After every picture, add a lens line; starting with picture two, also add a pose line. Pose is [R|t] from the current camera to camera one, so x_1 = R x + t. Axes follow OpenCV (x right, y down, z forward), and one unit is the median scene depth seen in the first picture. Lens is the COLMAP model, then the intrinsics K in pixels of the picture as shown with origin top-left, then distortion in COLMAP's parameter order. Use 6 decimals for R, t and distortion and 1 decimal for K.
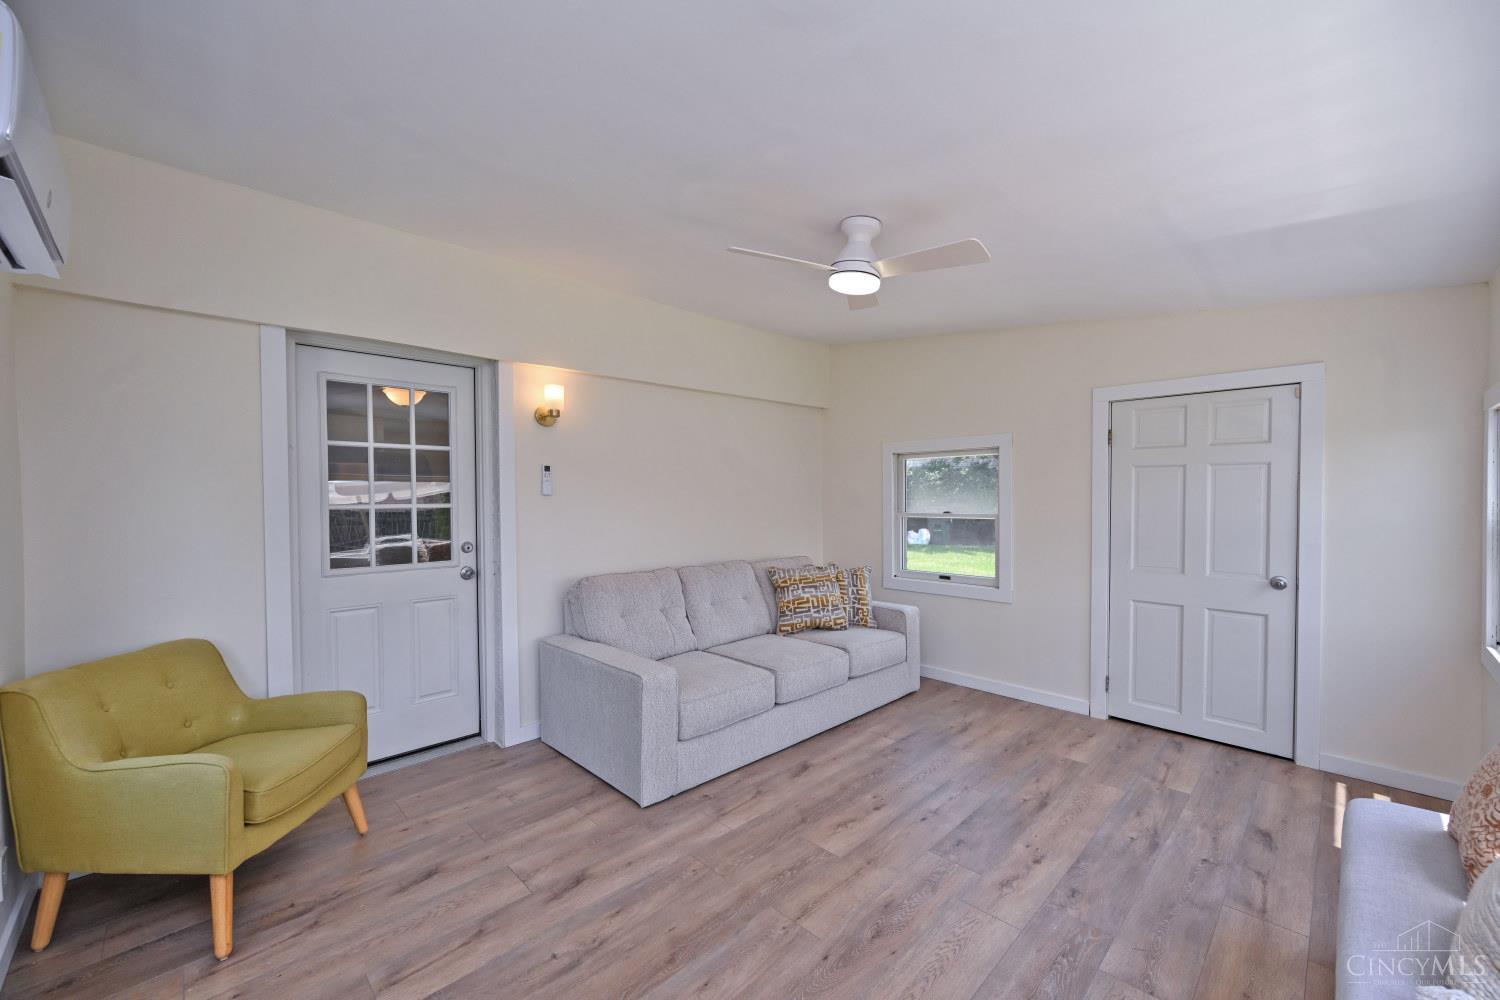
lens RADIAL K [[590.3, 0, 751.4], [0, 590.3, 509.4], [0, 0, 1]] dist [0.000458, 0.000124]
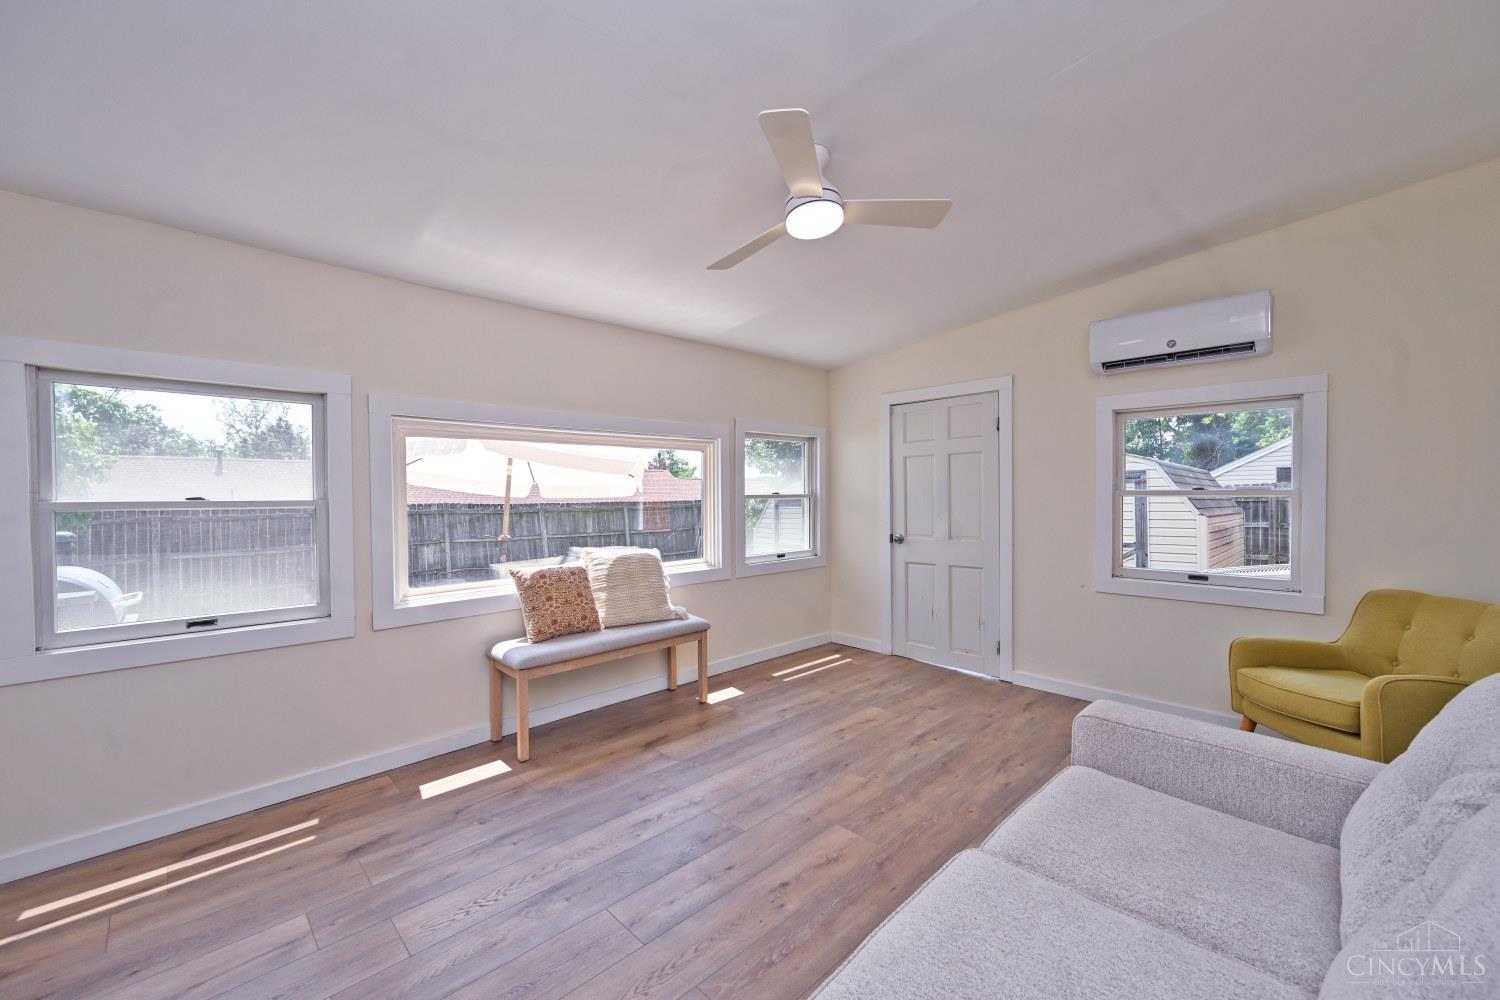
lens RADIAL K [[598.6, 0, 755.2], [0, 598.6, 505.1], [0, 0, 1]] dist [0.000202, -0.000230]
pose [[-0.999931, 0.011705, 0.001218, 0.261307], [0.011743, 0.999246, 0.037004, 0.005791], [-0.000784, 0.037016, -0.999314, 1.864923]]
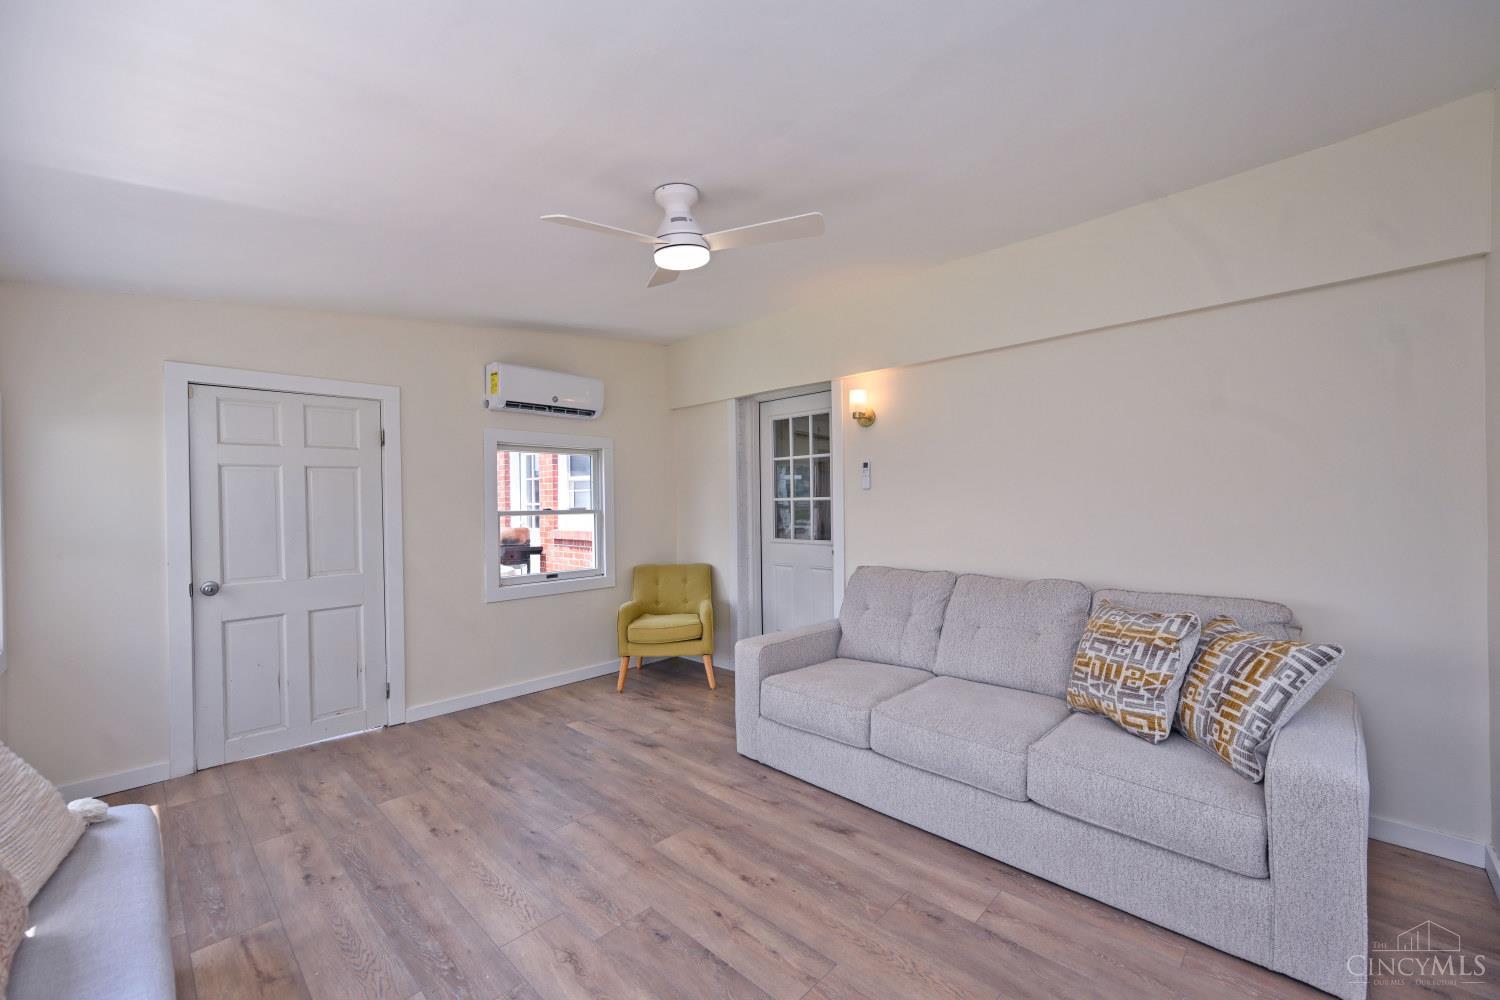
lens RADIAL K [[606.0, 0, 751.9], [0, 606.0, 505.8], [0, 0, 1]] dist [-0.000444, 0.000035]
pose [[0.028689, 0.012703, -0.999508, 1.105692], [-0.006496, 0.999901, 0.012521, -0.007455], [0.999567, 0.006134, 0.028769, 1.060803]]
